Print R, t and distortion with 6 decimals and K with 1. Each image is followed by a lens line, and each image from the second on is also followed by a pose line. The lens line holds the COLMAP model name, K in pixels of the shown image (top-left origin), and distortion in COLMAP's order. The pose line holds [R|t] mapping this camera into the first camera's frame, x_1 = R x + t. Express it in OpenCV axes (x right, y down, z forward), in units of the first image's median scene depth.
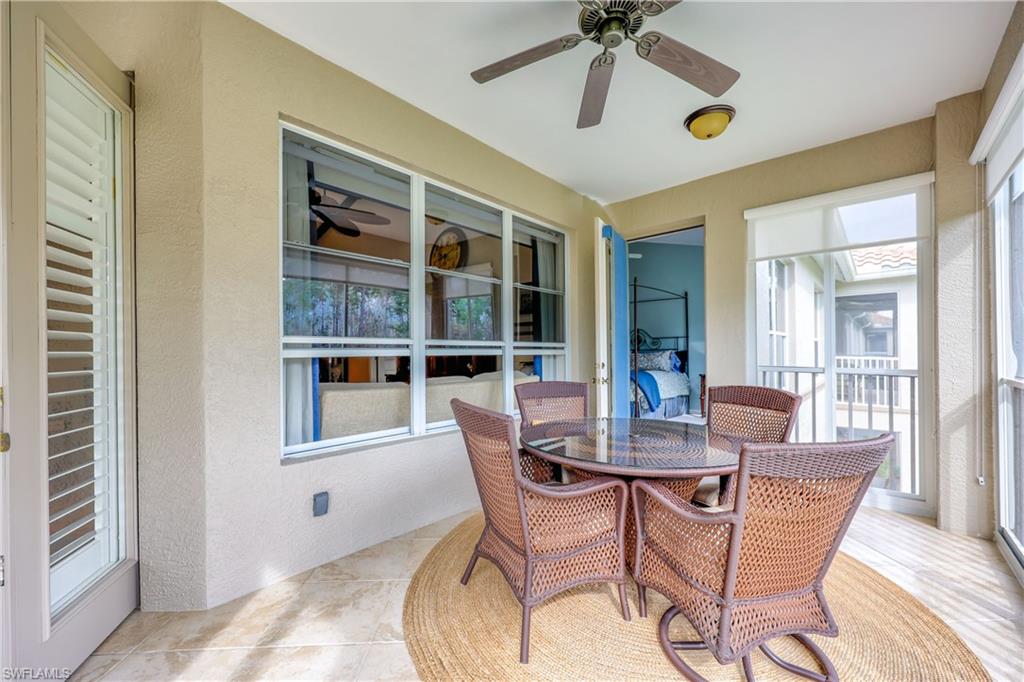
lens RADIAL K [[410.8, 0, 511.1], [0, 410.8, 353.4], [0, 0, 1]] dist [-0.001631, 0.000294]
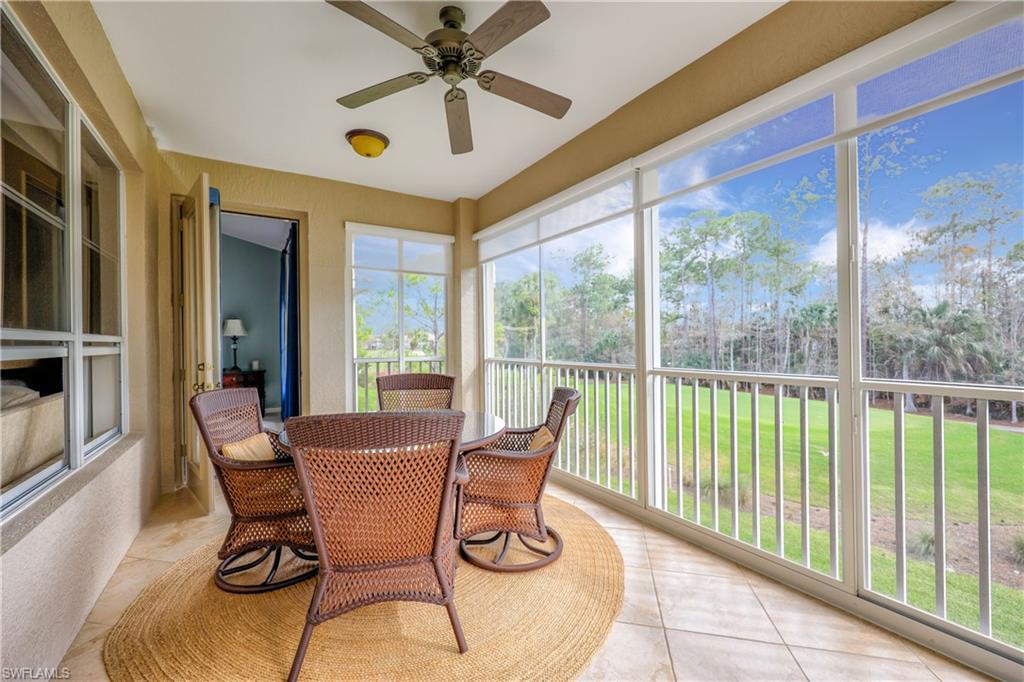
lens RADIAL K [[417.5, 0, 510.0], [0, 417.5, 343.5], [0, 0, 1]] dist [0.001183, 0.000366]
pose [[0.271551, -0.003369, 0.962418, -0.520612], [0.012099, 0.999927, 0.000087, -0.009030], [-0.962348, 0.011621, 0.271572, 0.325818]]
